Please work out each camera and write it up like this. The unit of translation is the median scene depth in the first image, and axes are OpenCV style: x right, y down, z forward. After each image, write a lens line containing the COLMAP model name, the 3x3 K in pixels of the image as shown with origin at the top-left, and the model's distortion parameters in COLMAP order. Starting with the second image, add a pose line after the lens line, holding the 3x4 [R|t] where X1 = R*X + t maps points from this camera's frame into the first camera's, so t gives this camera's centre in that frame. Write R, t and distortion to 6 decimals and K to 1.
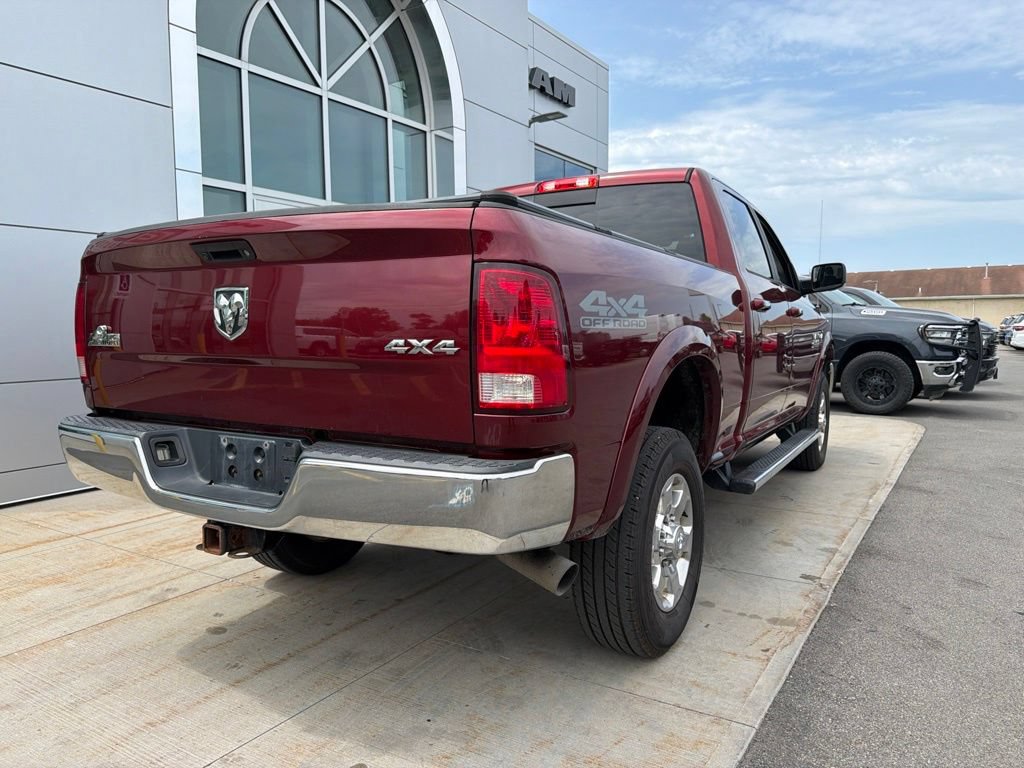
lens RADIAL K [[725.4, 0, 509.7], [0, 725.4, 391.8], [0, 0, 1]] dist [0.031768, -0.040793]
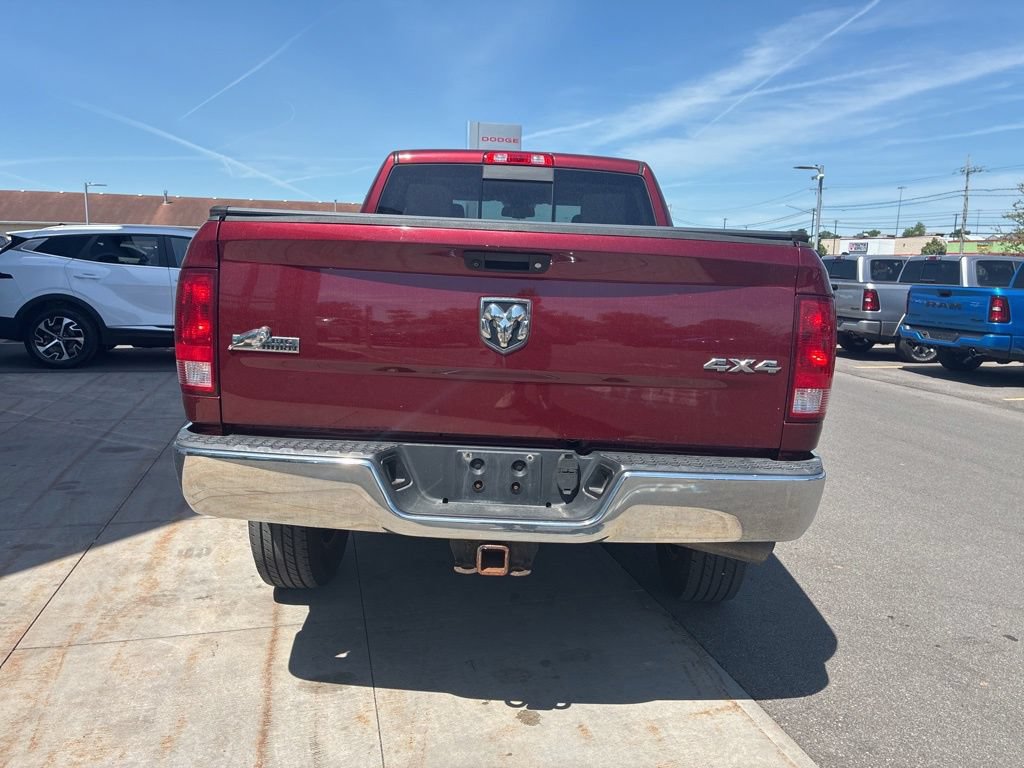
lens RADIAL K [[772.3, 0, 522.3], [0, 772.3, 381.5], [0, 0, 1]] dist [0.019751, -0.003987]
pose [[0.866798, -0.033077, 0.497561, -0.758576], [0.002283, 0.998050, 0.062372, -0.084220], [-0.498654, -0.052928, 0.865184, 0.094170]]
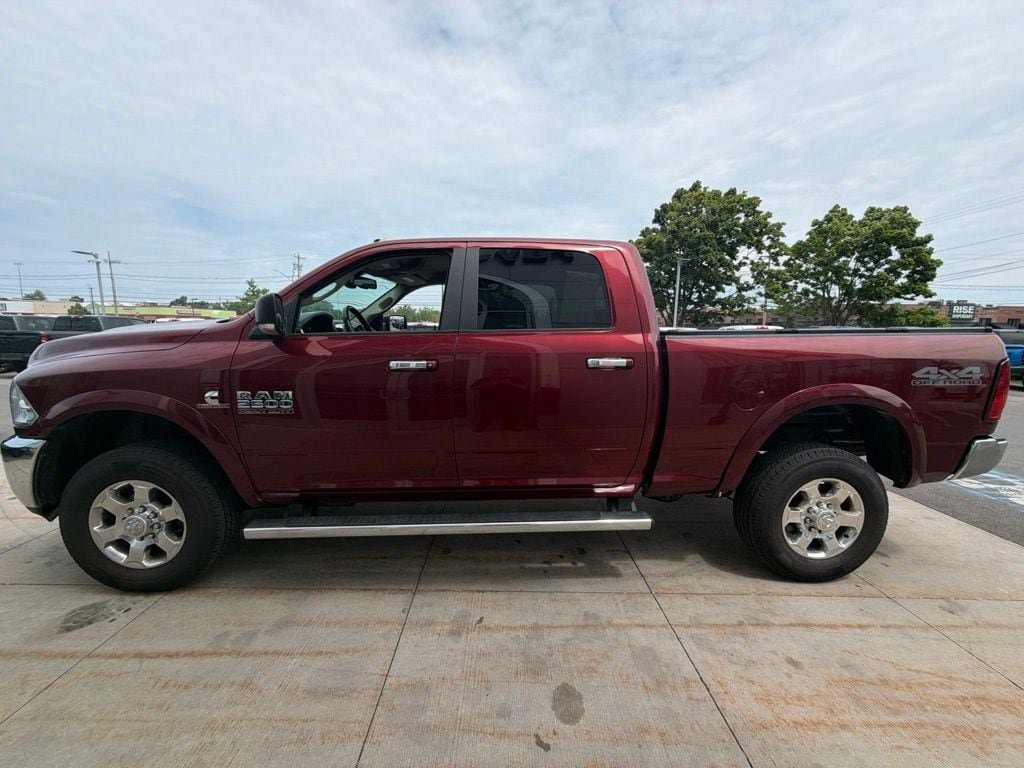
lens RADIAL K [[404.5, 0, 511.2], [0, 404.5, 385.8], [0, 0, 1]] dist [-0.001018, -0.000576]
pose [[-0.542925, -0.113063, 0.832135, -0.808093], [0.063806, 0.982477, 0.175120, -0.332542], [-0.837354, 0.148172, -0.526198, 2.599992]]
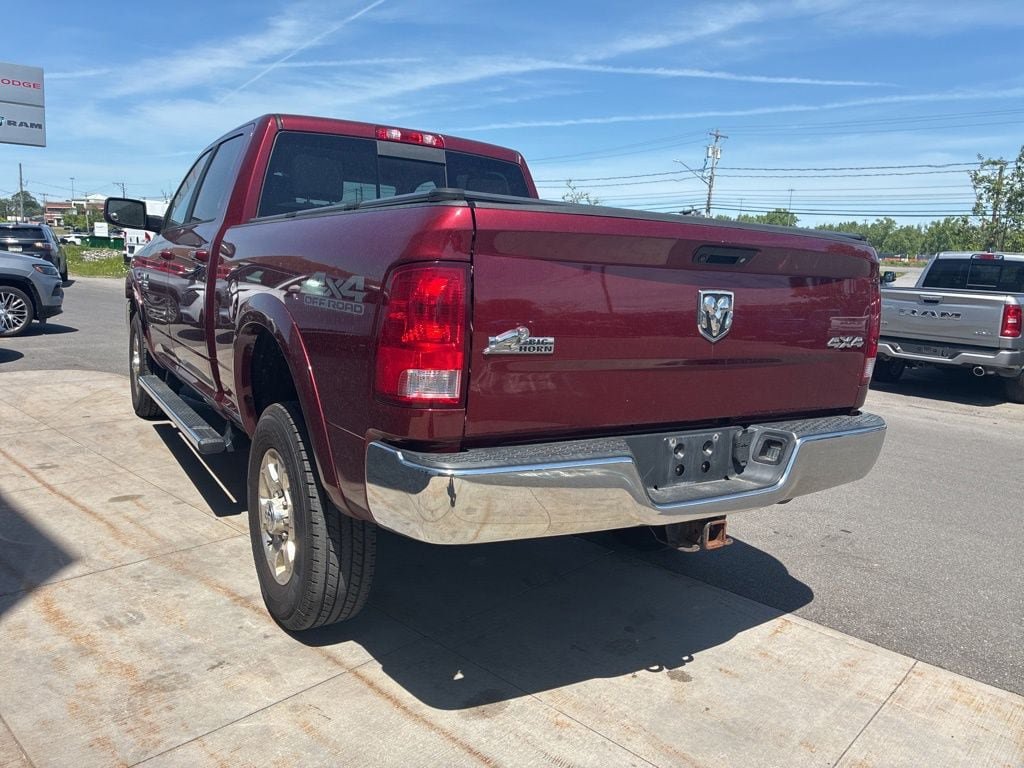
lens RADIAL K [[768.0, 0, 519.2], [0, 768.0, 384.7], [0, 0, 1]] dist [0.044179, -0.055438]
pose [[0.458485, -0.108664, 0.882034, -1.288750], [0.028728, 0.993790, 0.107498, -0.118454], [-0.888238, -0.023947, 0.458760, 0.650287]]
